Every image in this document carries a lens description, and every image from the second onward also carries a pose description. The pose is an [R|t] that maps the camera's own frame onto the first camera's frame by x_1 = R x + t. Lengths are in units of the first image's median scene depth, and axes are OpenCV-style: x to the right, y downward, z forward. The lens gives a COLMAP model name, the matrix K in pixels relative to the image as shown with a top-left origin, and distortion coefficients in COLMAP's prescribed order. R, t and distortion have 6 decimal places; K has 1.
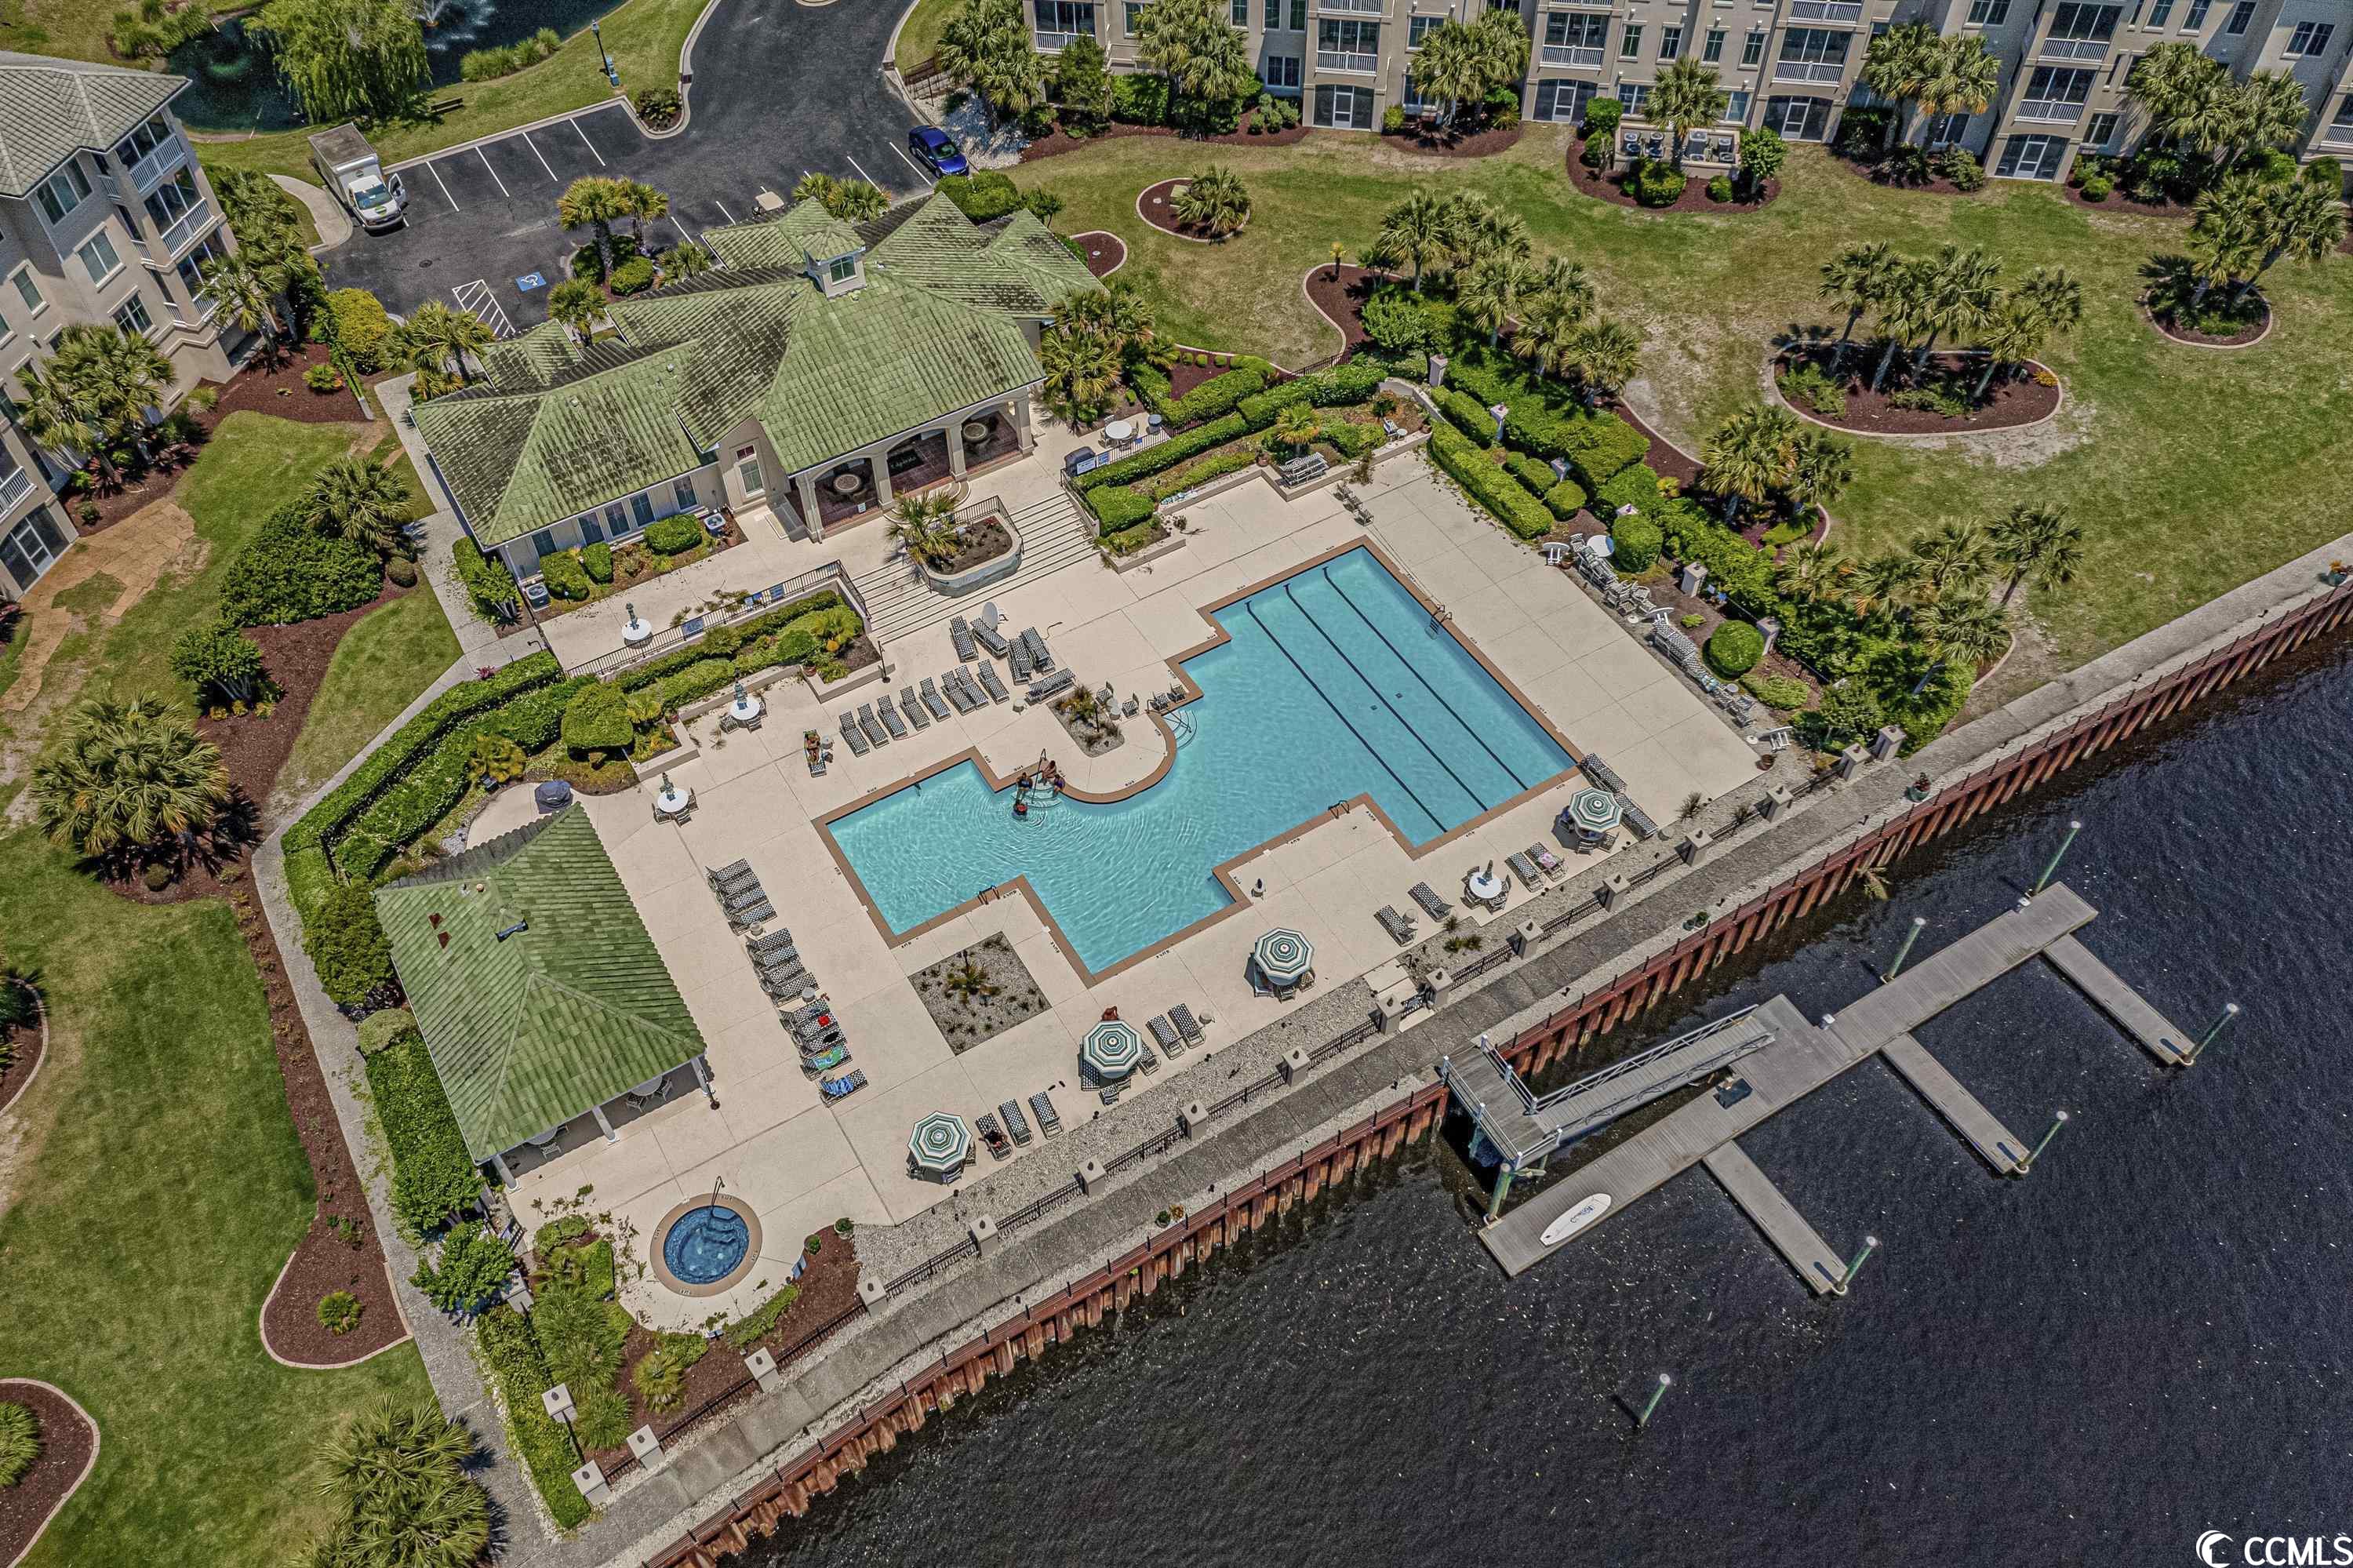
lens RADIAL K [[1817.1, 0, 1138.2], [0, 1817.1, 769.3], [0, 0, 1]] dist [-0.036348, 0.050507]
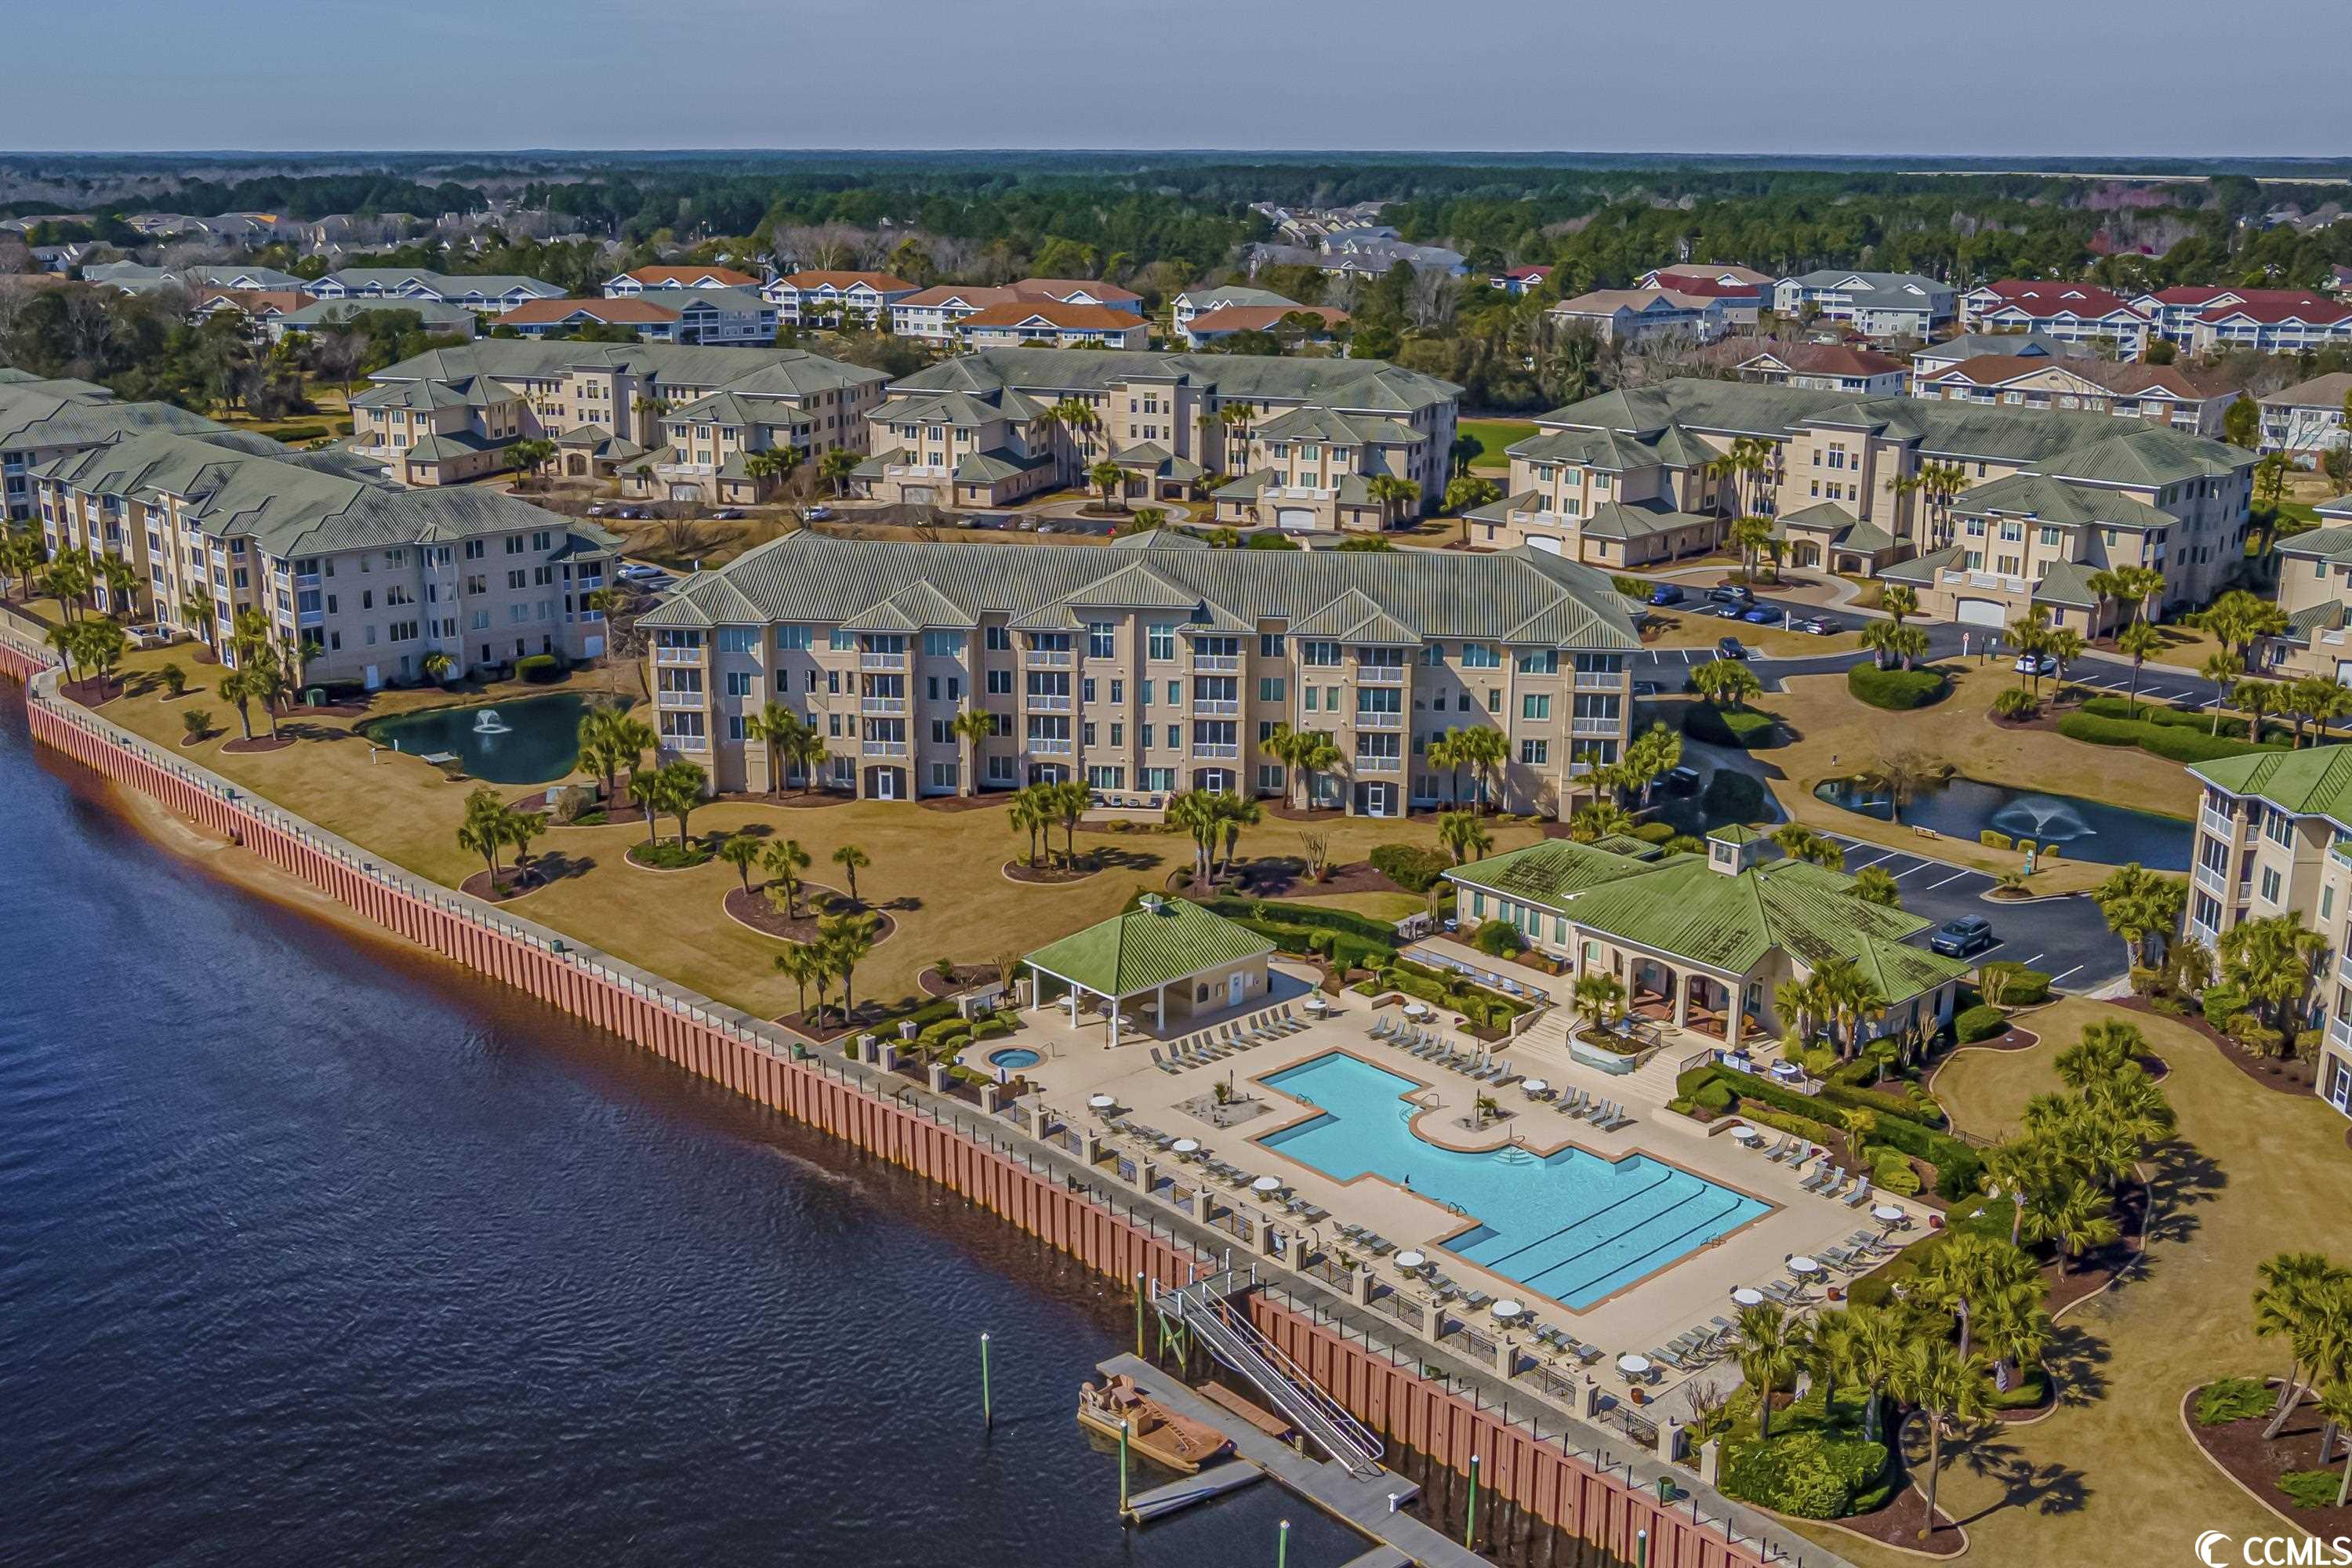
lens RADIAL K [[2200.3, 0, 1176.0], [0, 2200.3, 784.0], [0, 0, 1]] dist [-0.063821, 0.004178]
pose [[0.192574, 0.286342, -0.938575, 1.196972], [-0.761489, 0.646873, 0.041109, -0.070137], [0.618910, 0.706798, 0.342617, 0.170311]]
